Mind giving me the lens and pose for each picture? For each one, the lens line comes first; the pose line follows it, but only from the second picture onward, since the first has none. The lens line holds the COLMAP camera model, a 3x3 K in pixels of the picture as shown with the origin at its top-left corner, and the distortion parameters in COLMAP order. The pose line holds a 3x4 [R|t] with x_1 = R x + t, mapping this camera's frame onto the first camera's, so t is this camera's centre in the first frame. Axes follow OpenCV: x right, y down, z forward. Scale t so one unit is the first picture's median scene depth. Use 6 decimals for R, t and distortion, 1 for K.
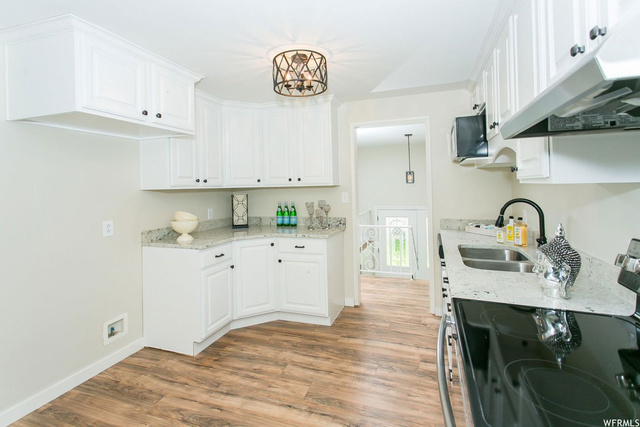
lens RADIAL K [[321.8, 0, 319.1], [0, 321.8, 212.1], [0, 0, 1]] dist [0.023630, -0.003875]
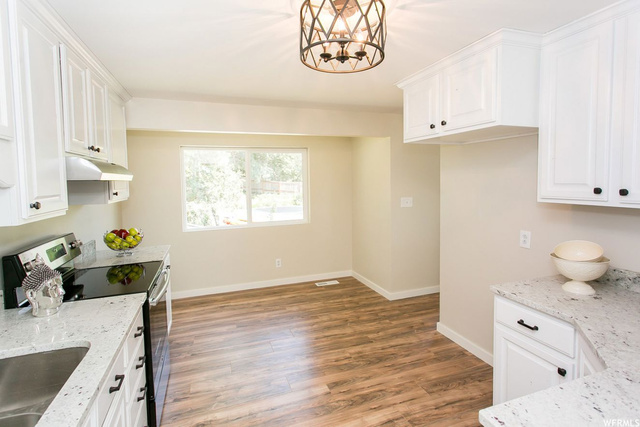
lens RADIAL K [[321.8, 0, 318.8], [0, 321.8, 215.1], [0, 0, 1]] dist [0.023630, -0.003875]
pose [[-0.779436, 0.102978, -0.617960, 0.391764], [-0.021272, 0.981479, 0.190385, -0.195946], [0.626121, 0.161538, -0.762810, 1.469015]]
